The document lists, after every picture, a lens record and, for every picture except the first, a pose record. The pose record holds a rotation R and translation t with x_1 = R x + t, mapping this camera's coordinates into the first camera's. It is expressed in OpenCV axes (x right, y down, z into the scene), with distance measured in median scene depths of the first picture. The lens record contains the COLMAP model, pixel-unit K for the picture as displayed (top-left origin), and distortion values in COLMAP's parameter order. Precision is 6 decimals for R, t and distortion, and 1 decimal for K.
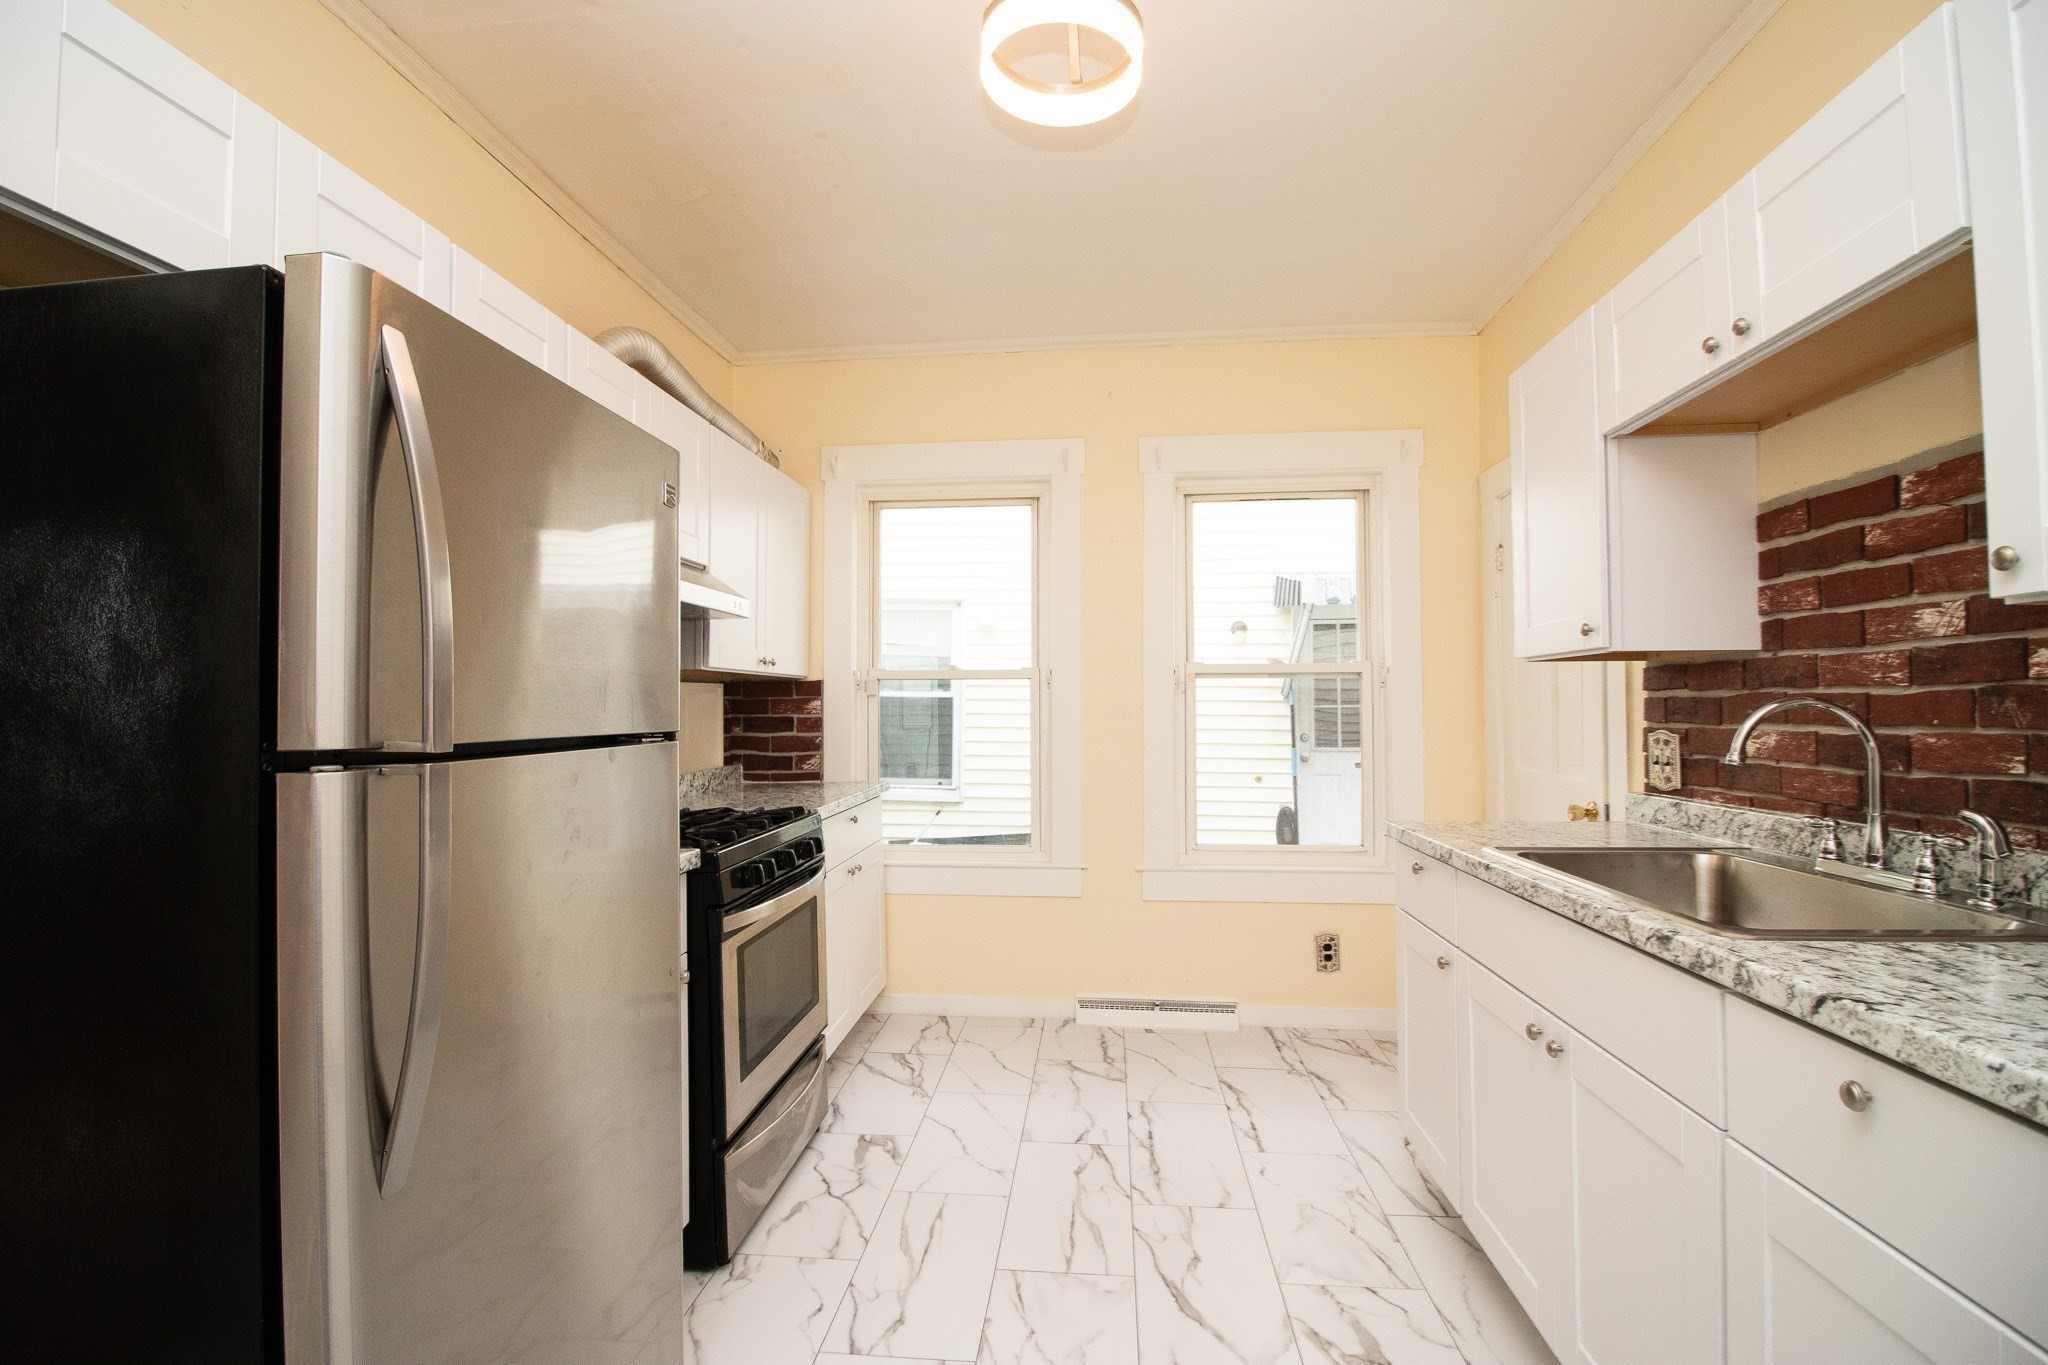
lens RADIAL K [[947.4, 0, 1023.1], [0, 947.4, 675.7], [0, 0, 1]] dist [-0.001727, -0.000355]
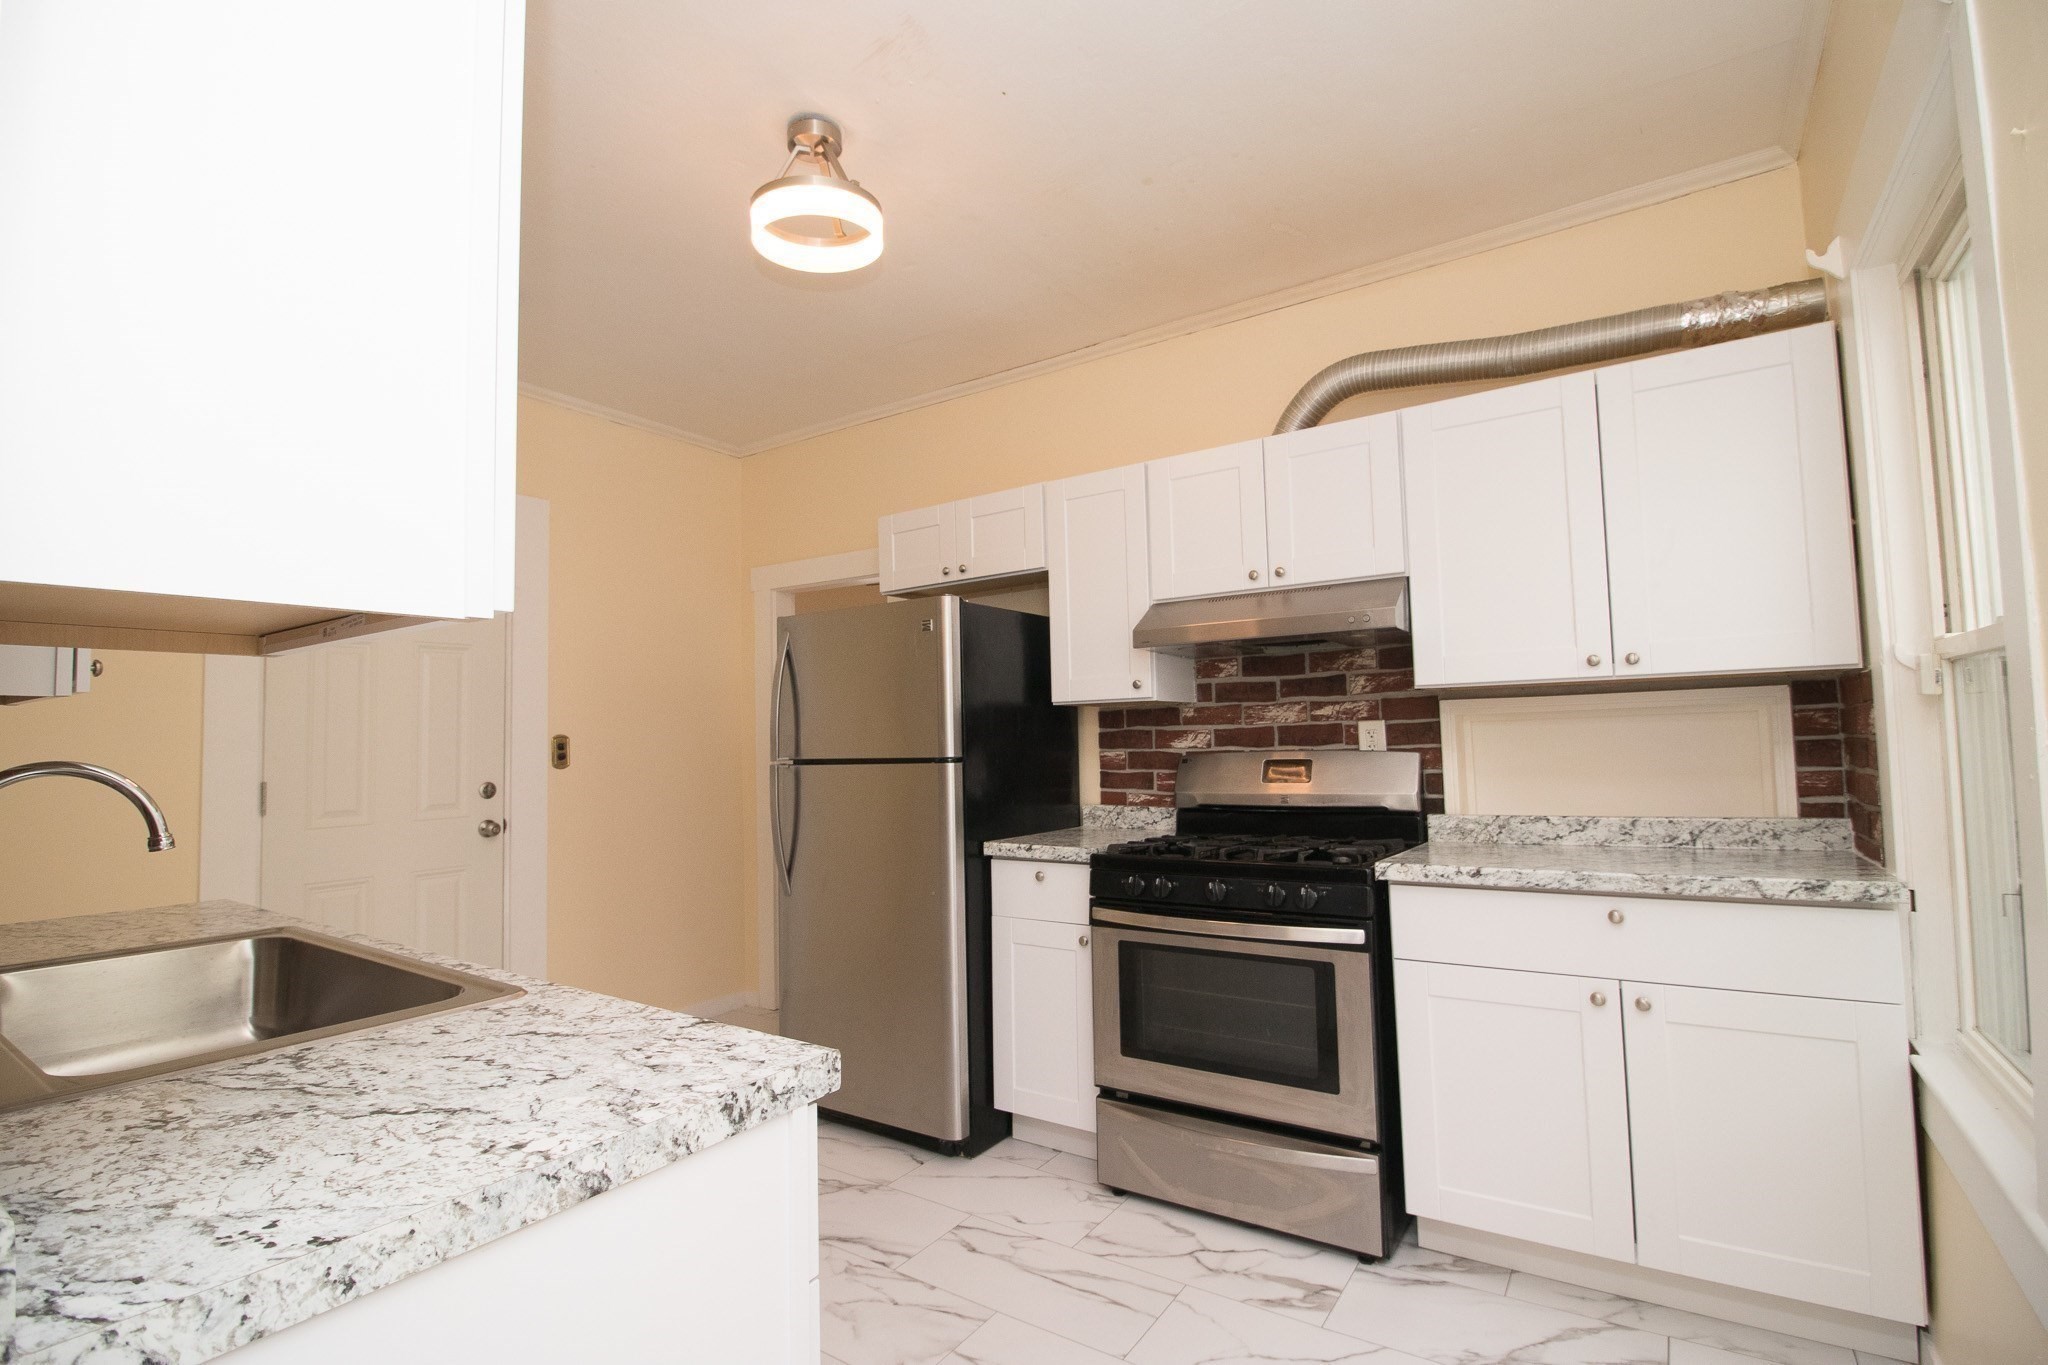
lens RADIAL K [[953.8, 0, 1027.1], [0, 953.8, 669.9], [0, 0, 1]] dist [-0.005580, -0.001164]
pose [[-0.481048, -0.046083, -0.875482, 0.474321], [0.054939, 0.995070, -0.082565, 0.022450], [0.874971, -0.087816, -0.476145, 0.860614]]
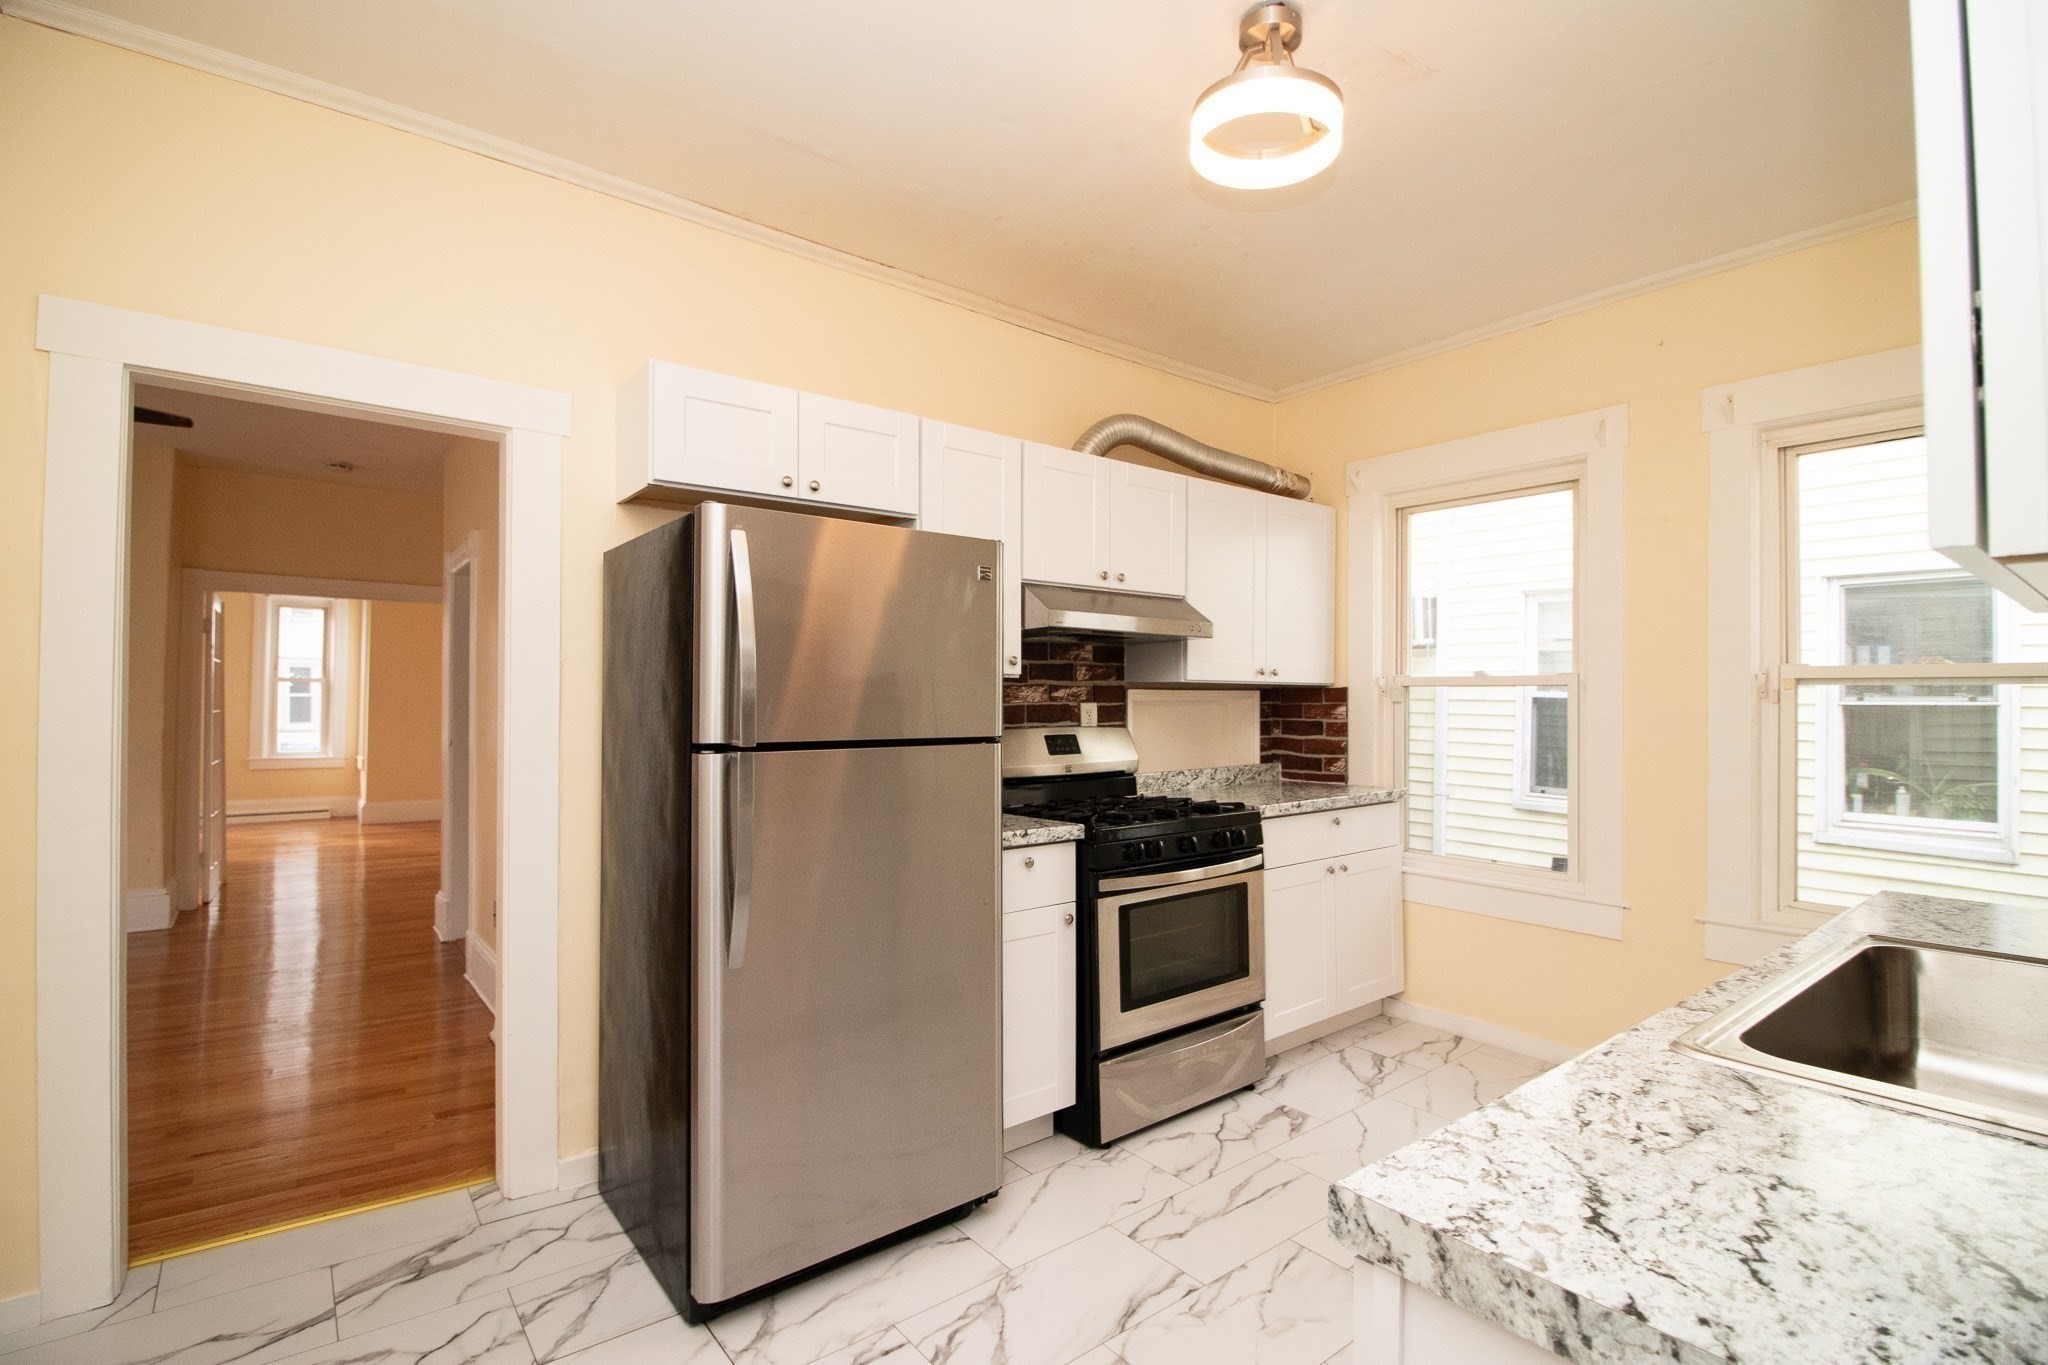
lens RADIAL K [[947.4, 0, 1023.1], [0, 947.4, 675.7], [0, 0, 1]] dist [-0.001727, -0.000355]
pose [[0.689427, -0.008447, -0.724306, 0.305878], [0.014515, 0.999892, 0.002156, -0.015749], [0.724210, -0.012000, 0.689475, 0.019349]]
